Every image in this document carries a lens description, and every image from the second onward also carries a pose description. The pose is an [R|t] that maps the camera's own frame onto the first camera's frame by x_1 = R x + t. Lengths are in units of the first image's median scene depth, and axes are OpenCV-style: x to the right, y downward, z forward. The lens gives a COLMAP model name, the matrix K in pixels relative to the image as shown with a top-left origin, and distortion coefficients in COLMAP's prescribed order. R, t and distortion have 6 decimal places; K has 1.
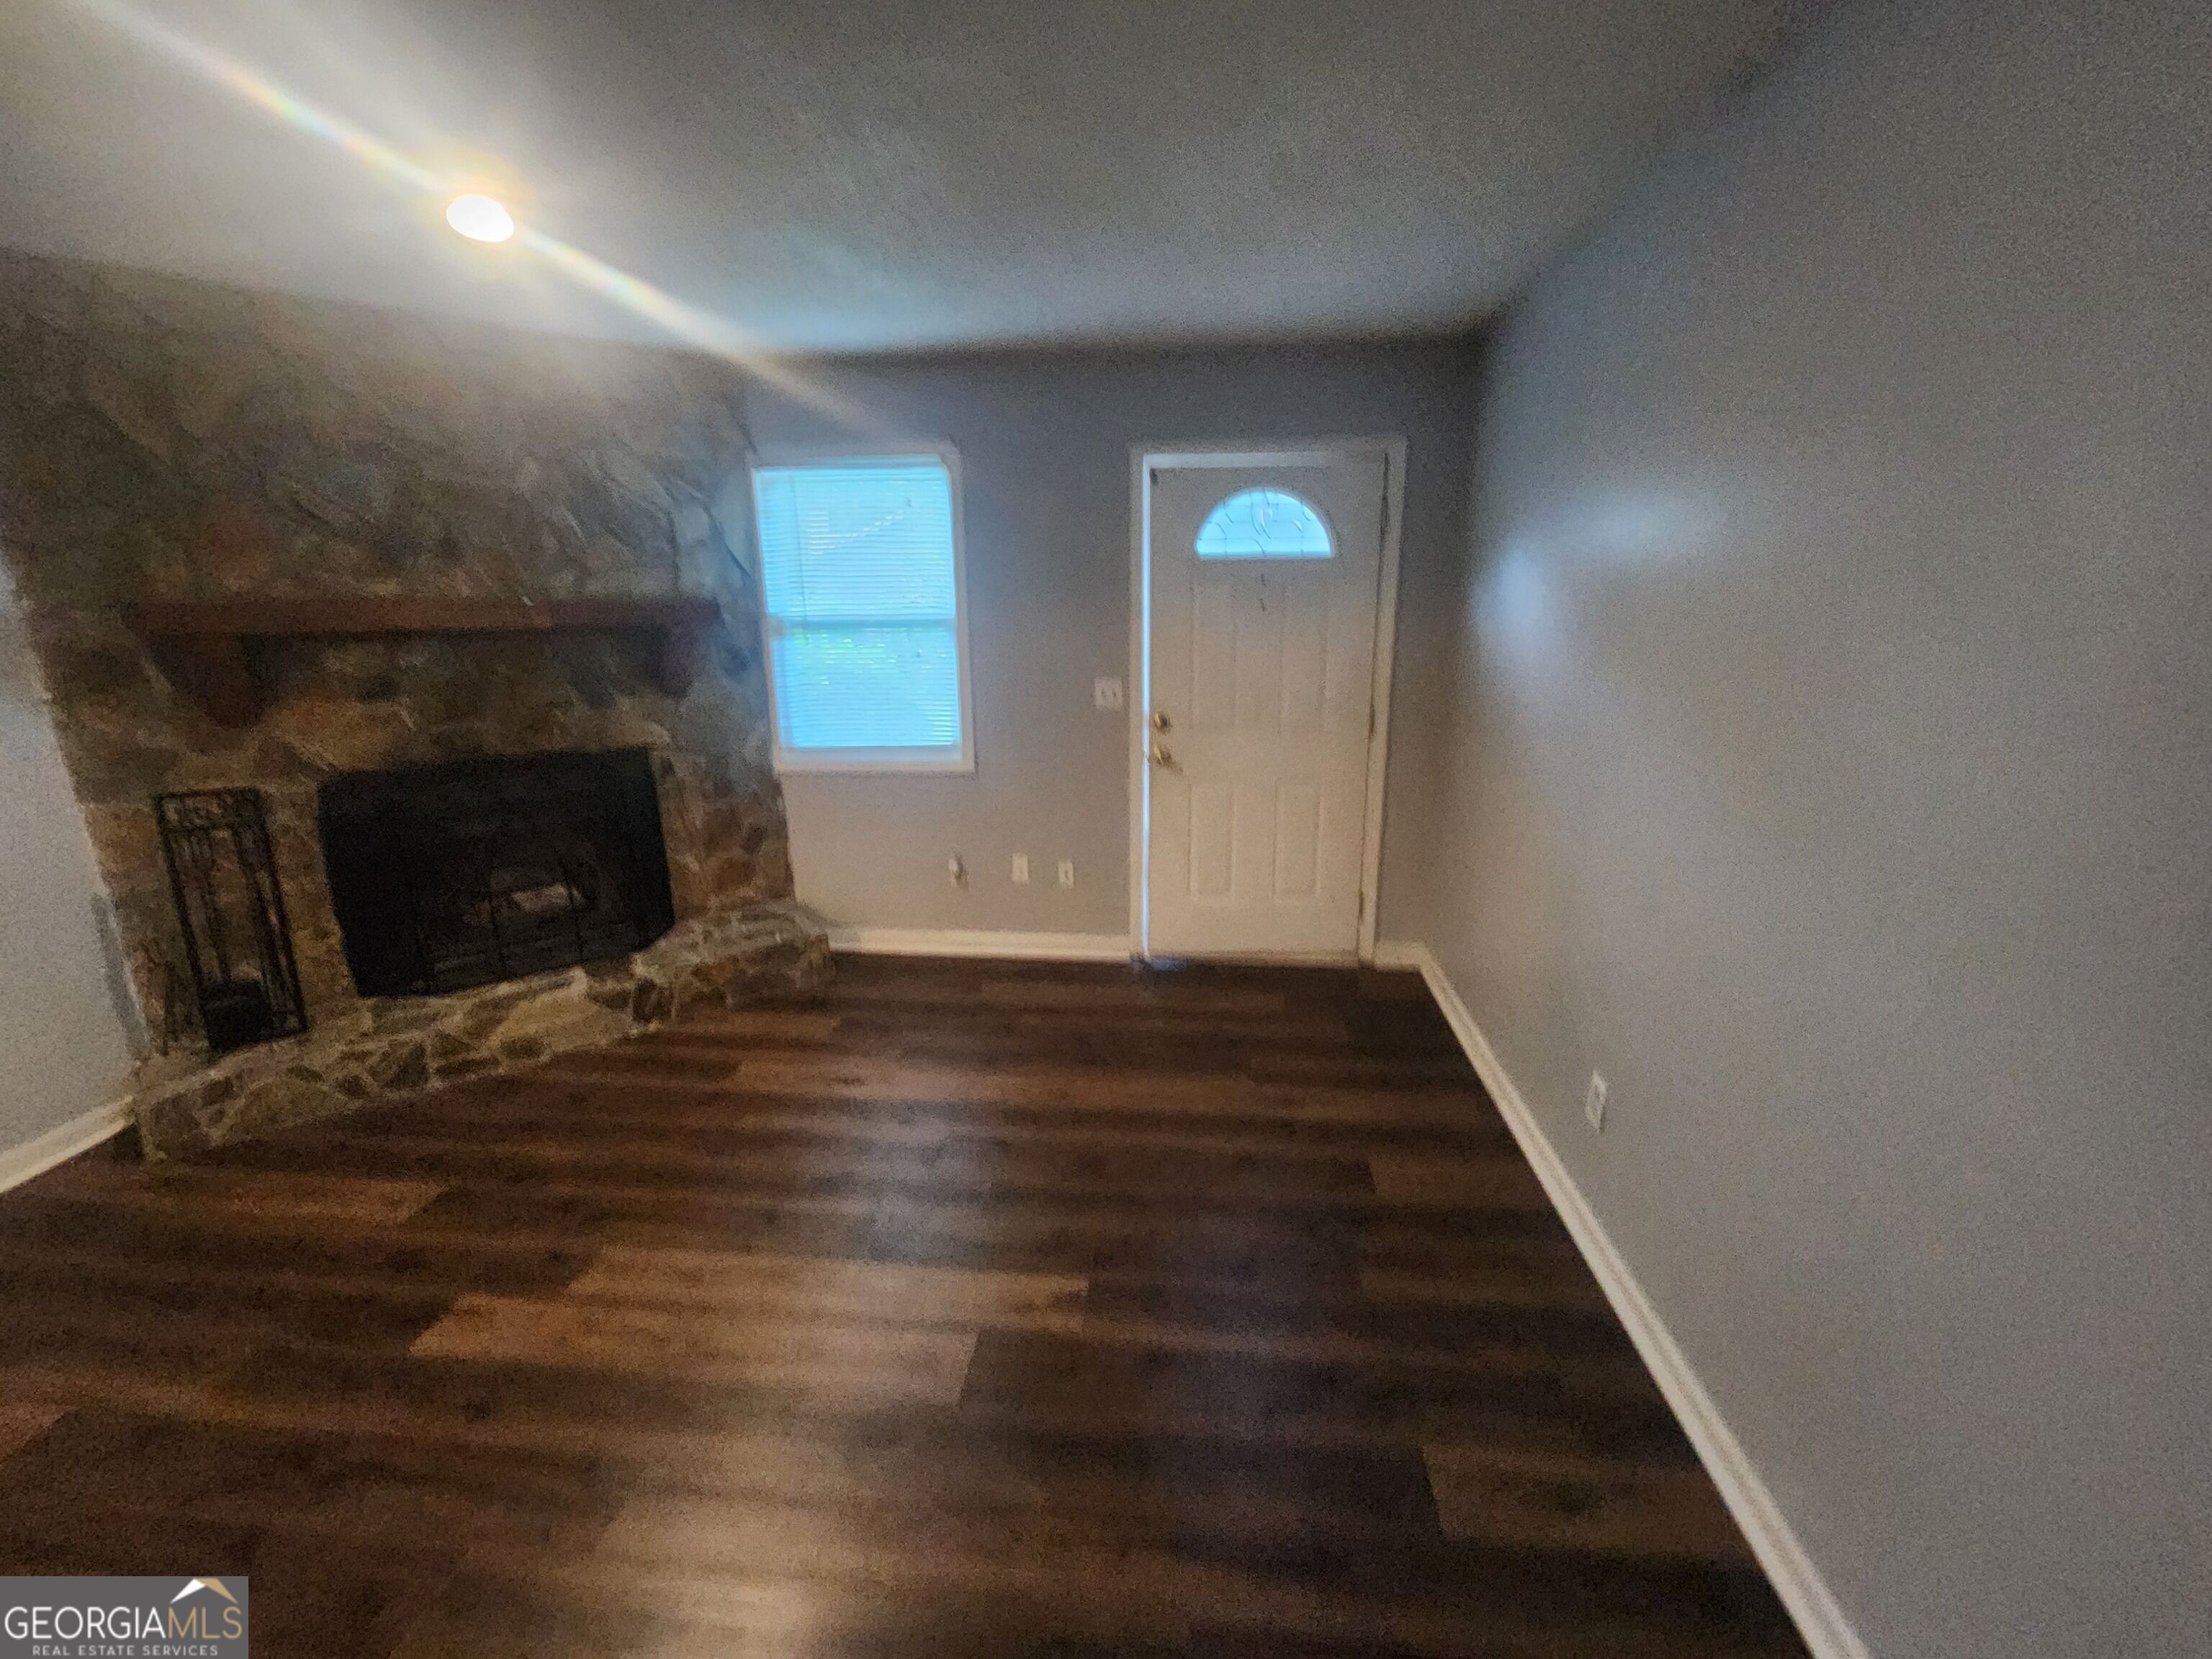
lens RADIAL K [[904.1, 0, 1111.0], [0, 904.1, 822.0], [0, 0, 1]] dist [0.001946, 0.000243]
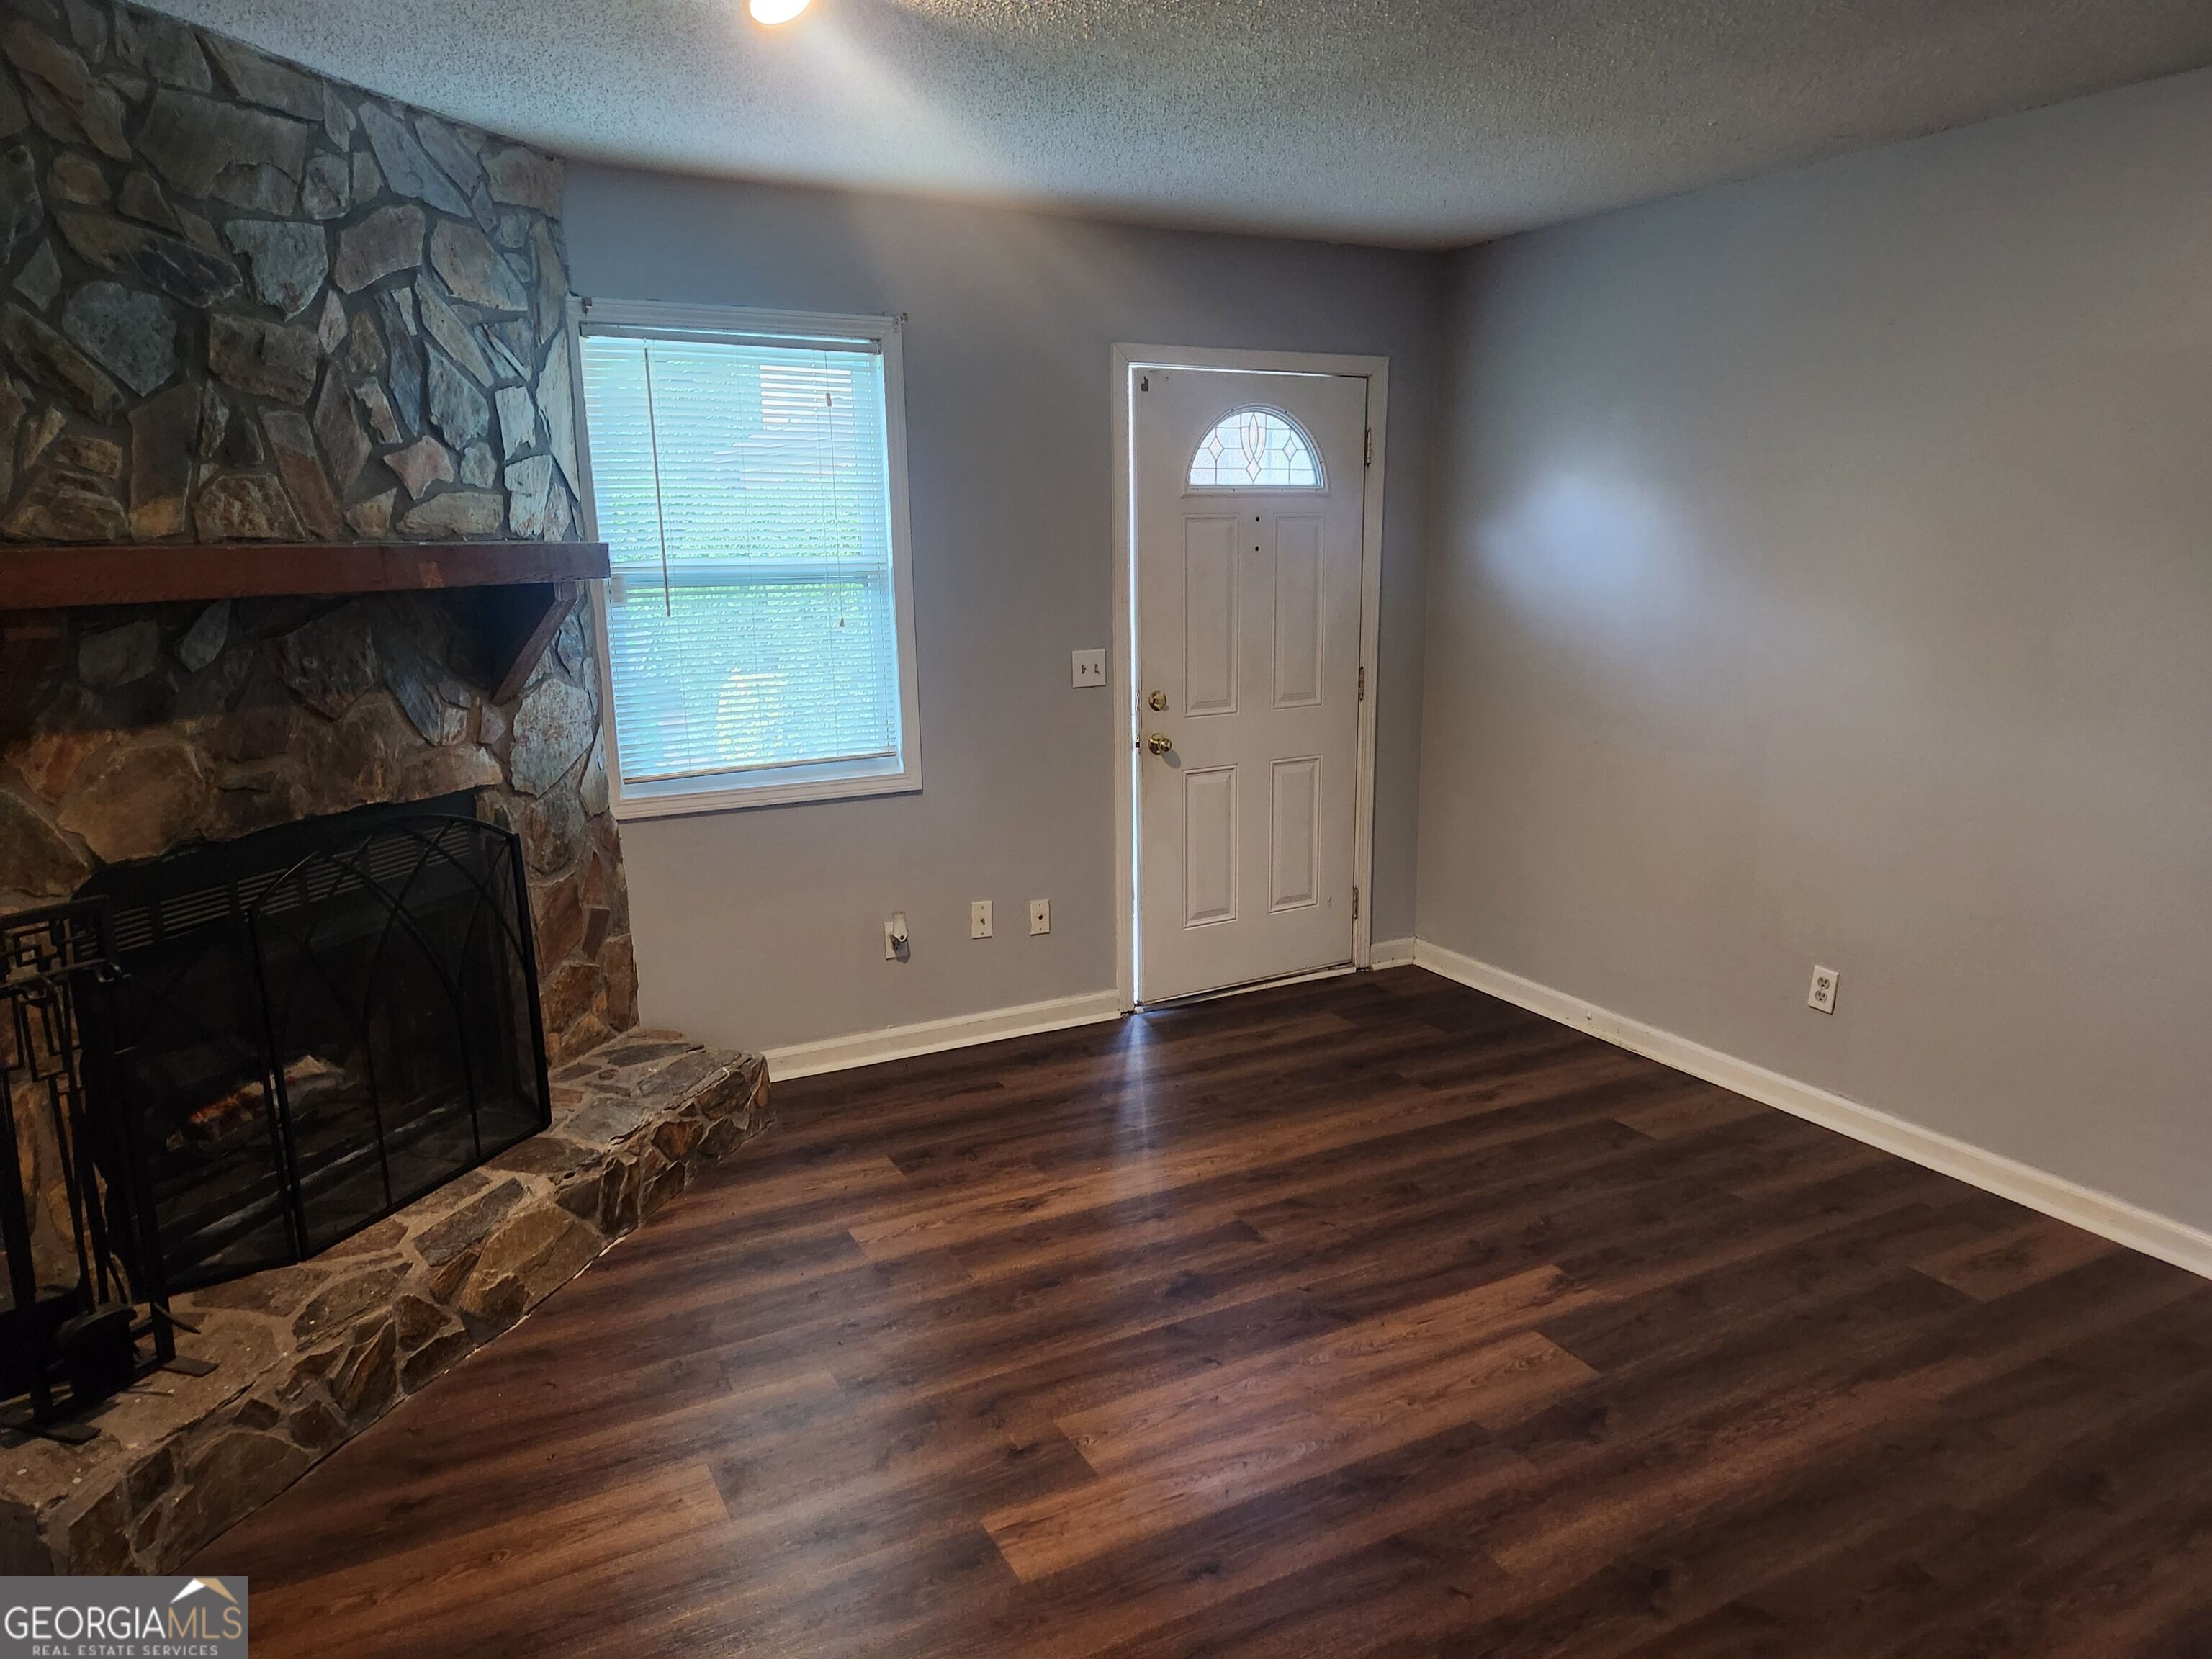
lens RADIAL K [[1481.1, 0, 1110.8], [0, 1481.1, 859.6], [0, 0, 1]] dist [0.080945, -0.070431]
pose [[0.826492, -0.121500, 0.549680, -0.735462], [0.141027, 0.989983, 0.006778, 0.013807], [-0.544998, 0.071918, 0.835348, -0.038788]]
